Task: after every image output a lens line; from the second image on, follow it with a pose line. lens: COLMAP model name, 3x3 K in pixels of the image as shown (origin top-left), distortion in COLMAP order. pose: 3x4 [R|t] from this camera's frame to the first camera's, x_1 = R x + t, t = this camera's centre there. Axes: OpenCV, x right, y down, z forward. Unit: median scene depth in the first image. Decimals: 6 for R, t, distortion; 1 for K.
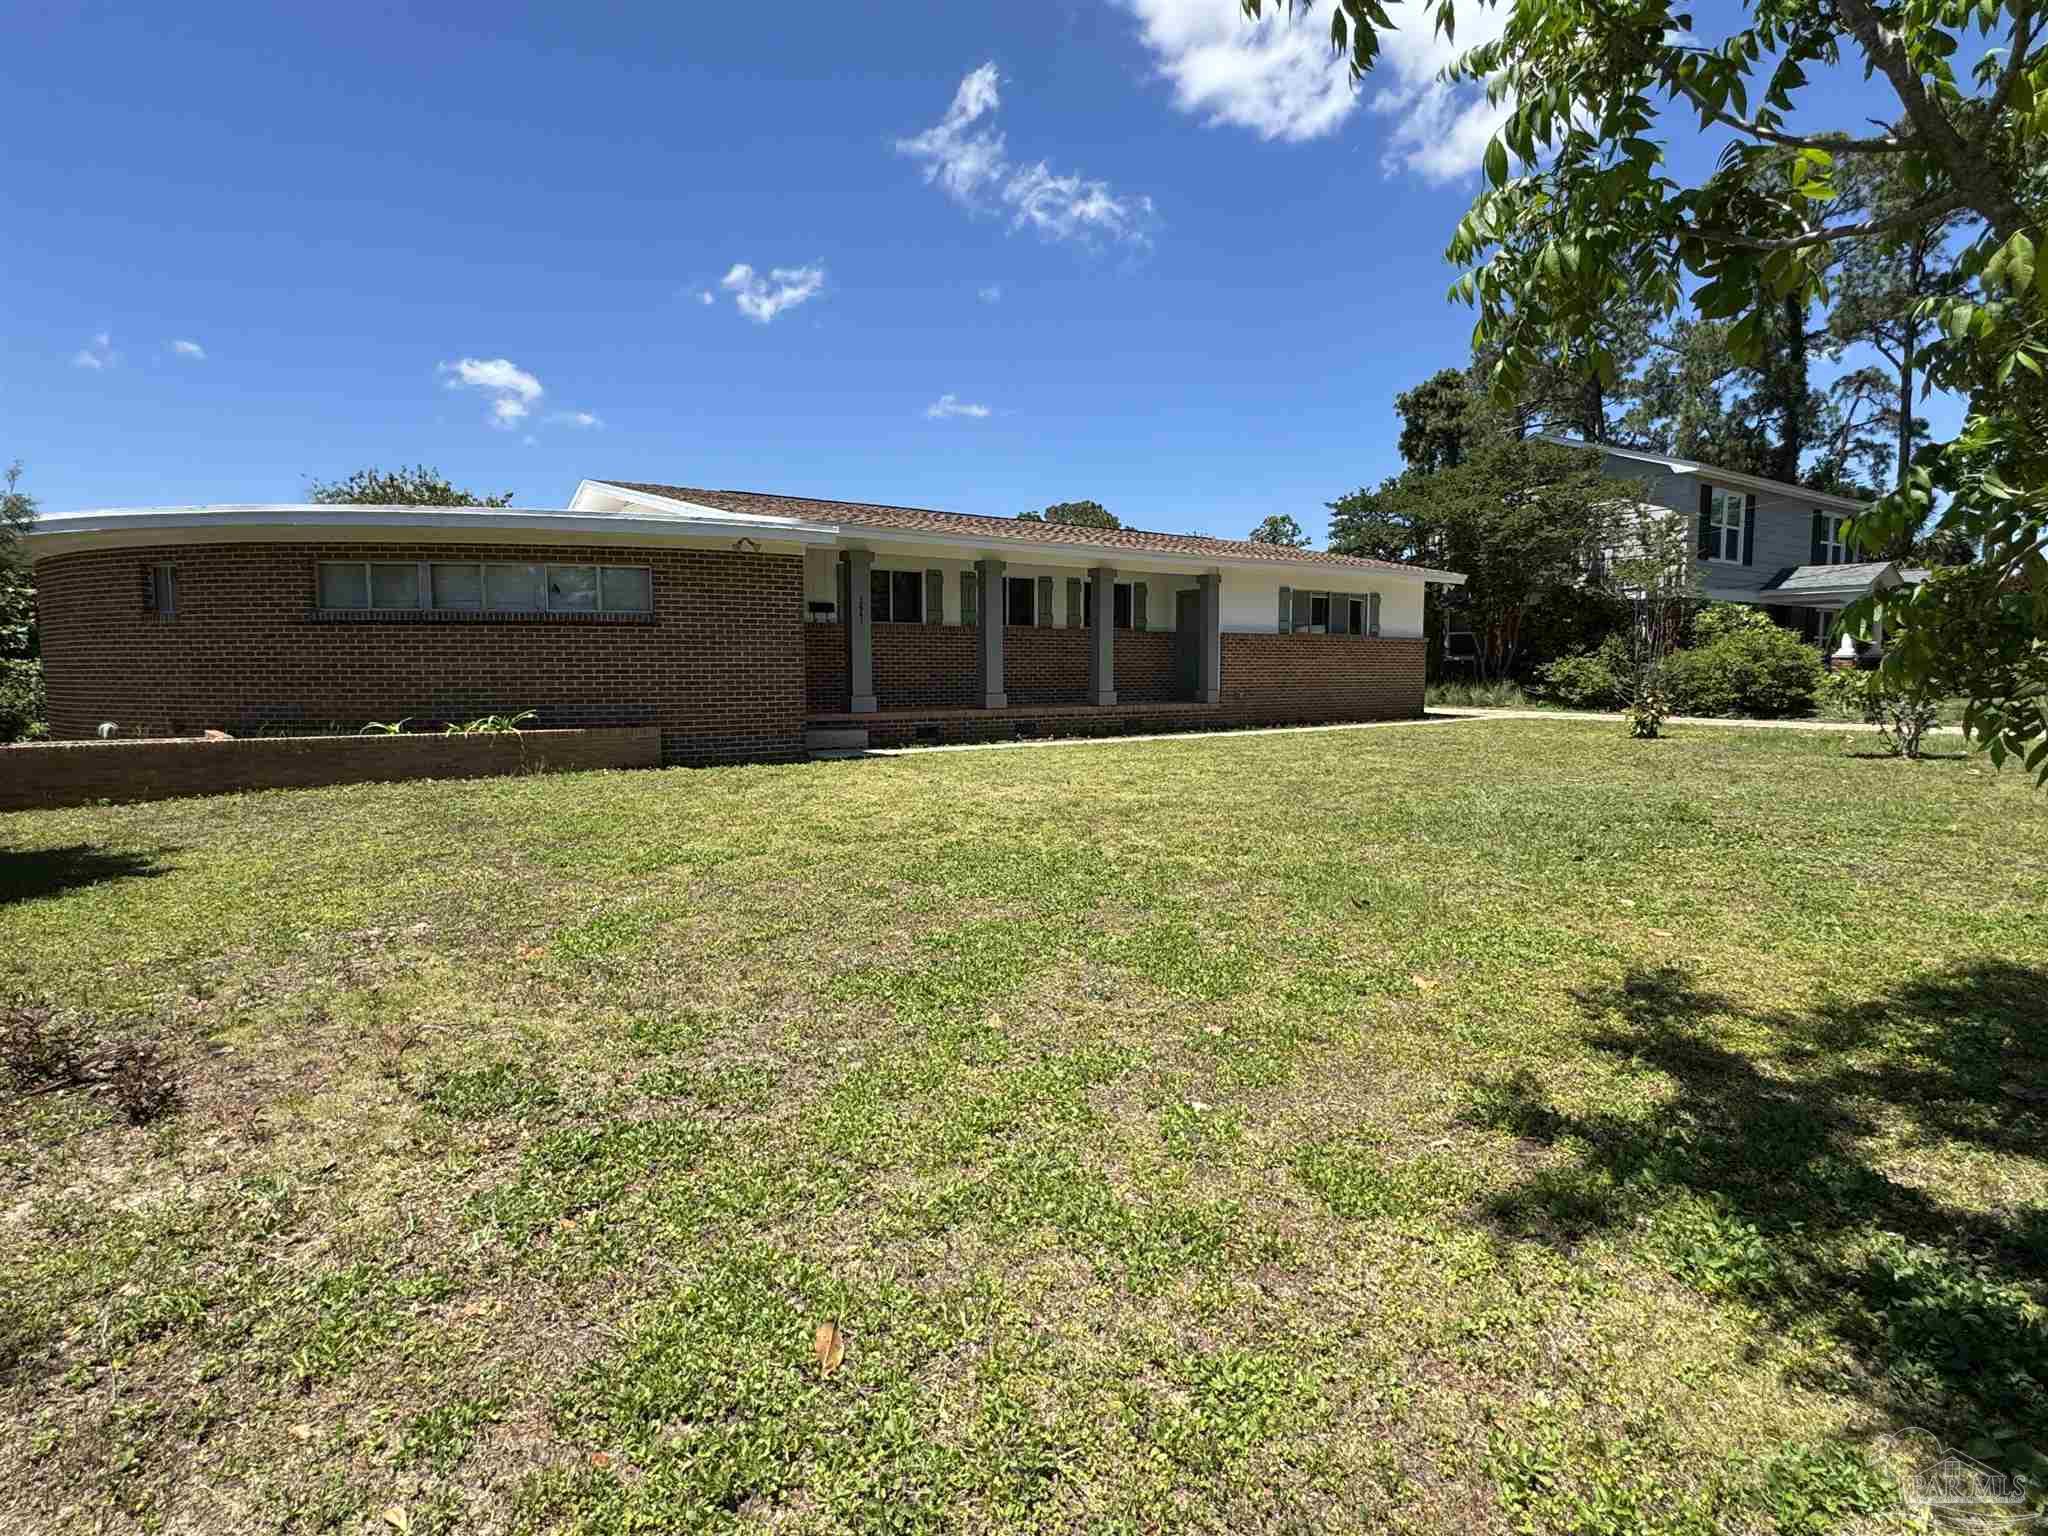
lens RADIAL K [[1082.9, 0, 1021.5], [0, 1082.9, 757.4], [0, 0, 1]] dist [0.014656, 0.000417]
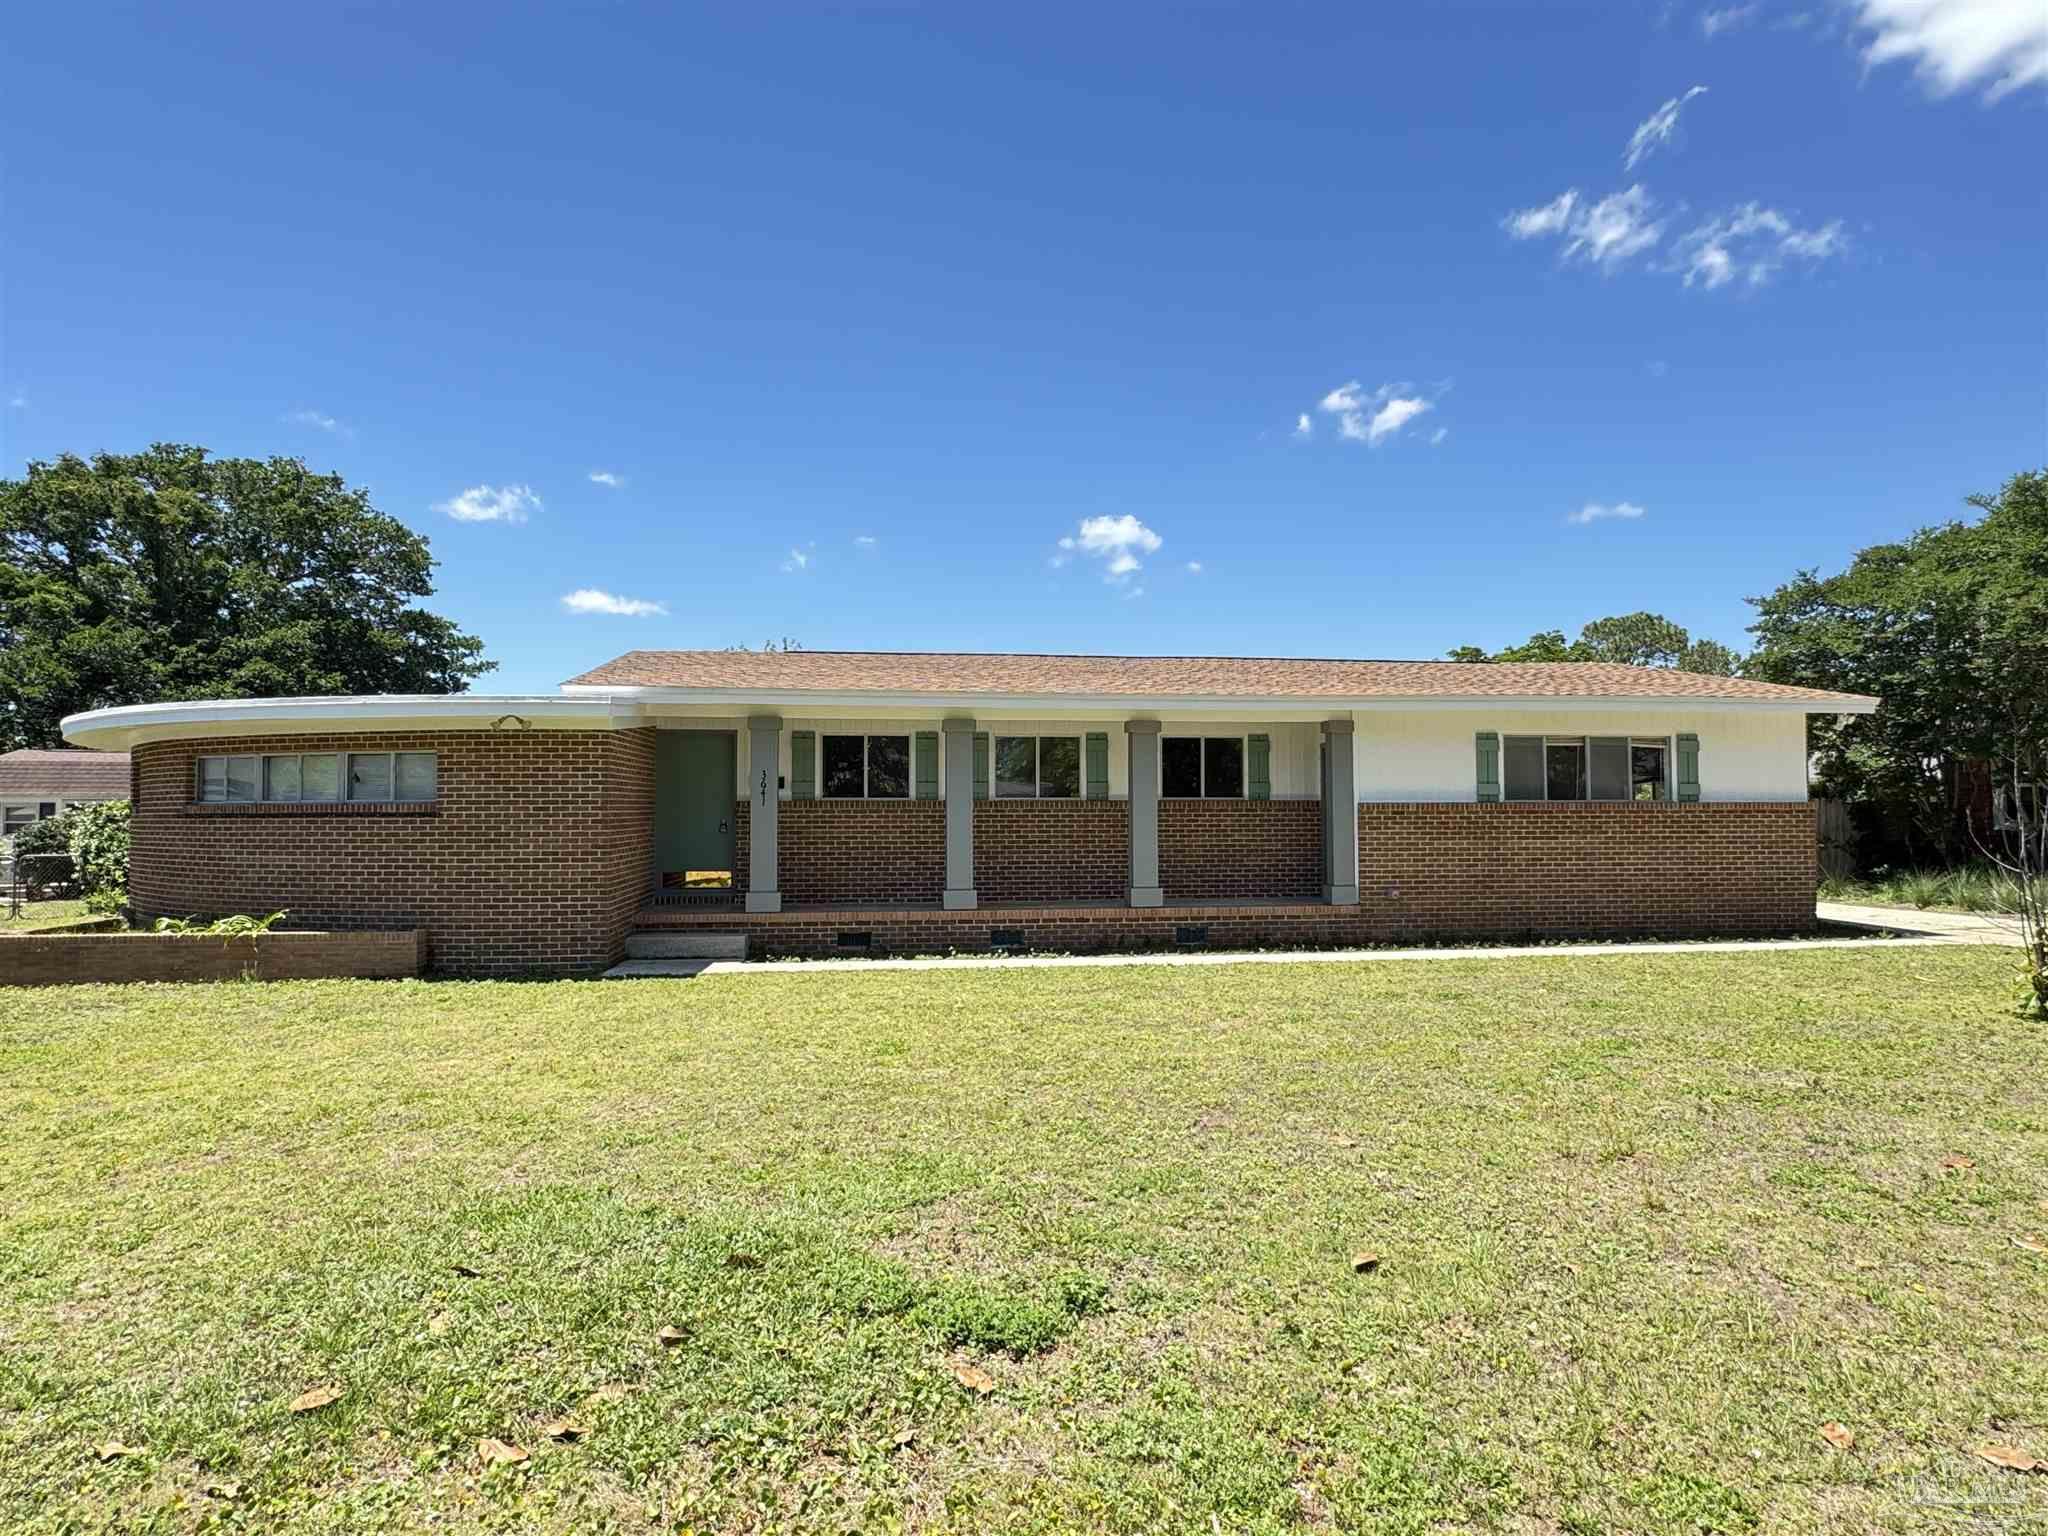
lens RADIAL K [[1180.0, 0, 1032.5], [0, 1180.0, 773.0], [0, 0, 1]] dist [0.006609, -0.001554]
pose [[0.881220, -0.021588, -0.472213, 0.410806], [-0.036145, 0.992955, -0.112847, -0.048167], [0.471322, 0.116511, 0.874232, 0.282431]]
